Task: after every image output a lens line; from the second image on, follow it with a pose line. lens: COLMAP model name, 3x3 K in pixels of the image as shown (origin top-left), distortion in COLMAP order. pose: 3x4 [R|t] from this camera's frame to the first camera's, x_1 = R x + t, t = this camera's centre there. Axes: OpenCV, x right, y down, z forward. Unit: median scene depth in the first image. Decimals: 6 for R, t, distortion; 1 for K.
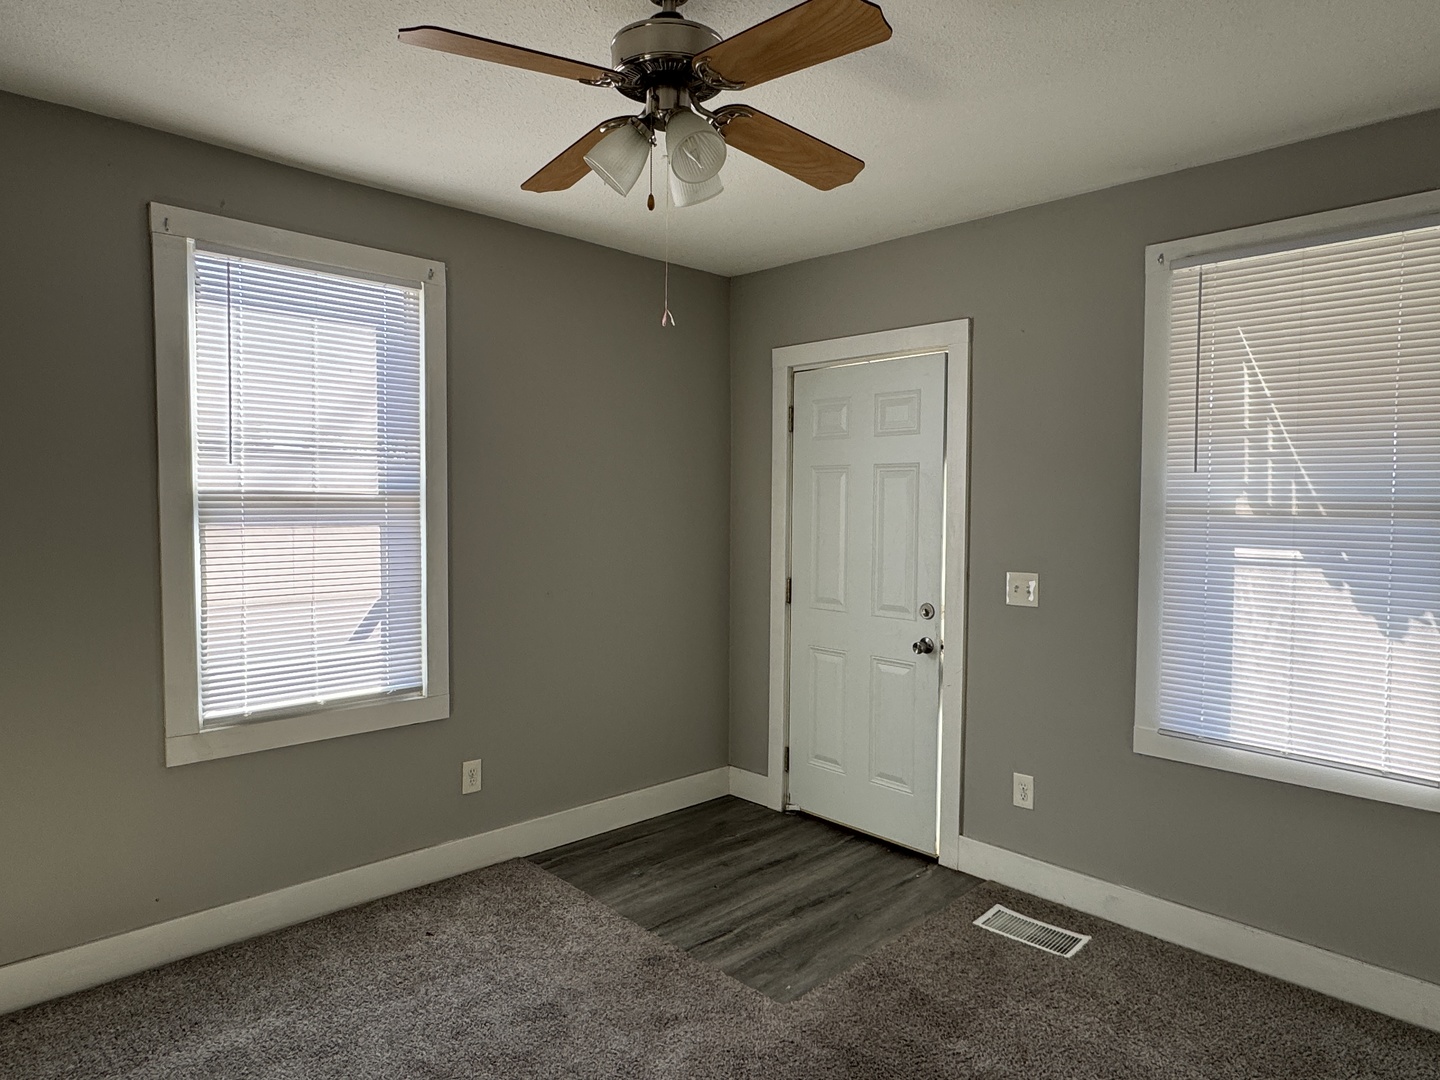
lens RADIAL K [[914.1, 0, 720.0], [0, 914.1, 540.0], [0, 0, 1]] dist [-0.001922, 0.001864]
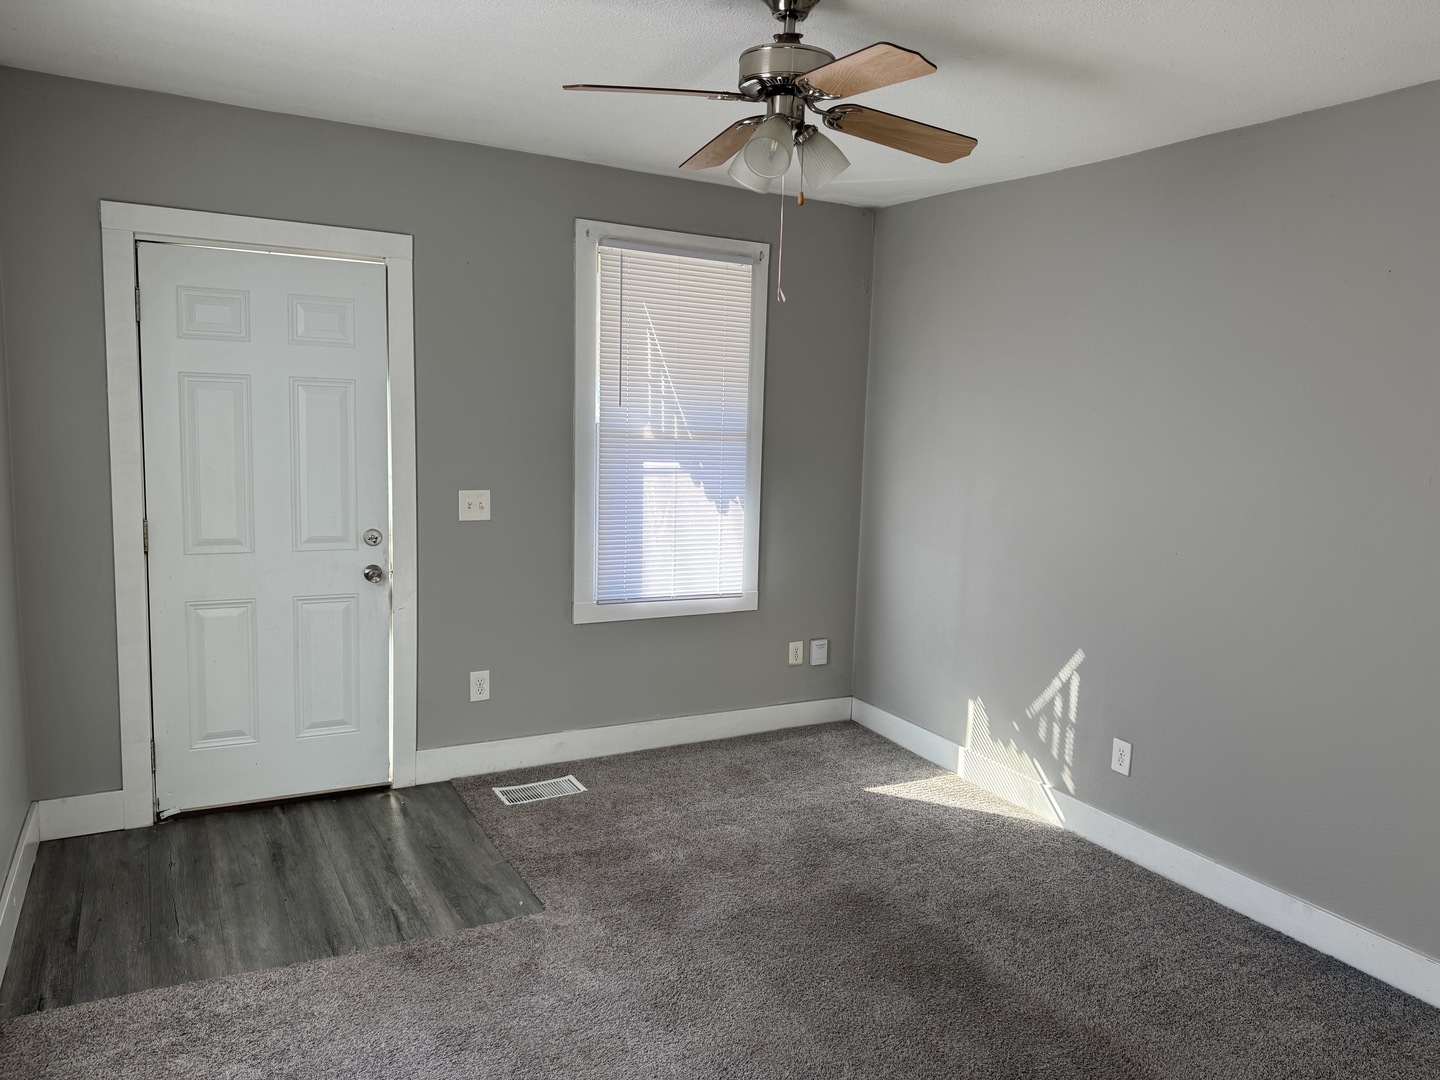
lens RADIAL K [[1023.5, 0, 720.0], [0, 1023.5, 540.0], [0, 0, 1]] dist [0.086440, -0.131468]
pose [[0.238175, -0.110446, 0.964922, -0.864304], [0.012461, 0.993779, 0.110673, -0.041086], [-0.971142, -0.014335, 0.238069, 0.459558]]
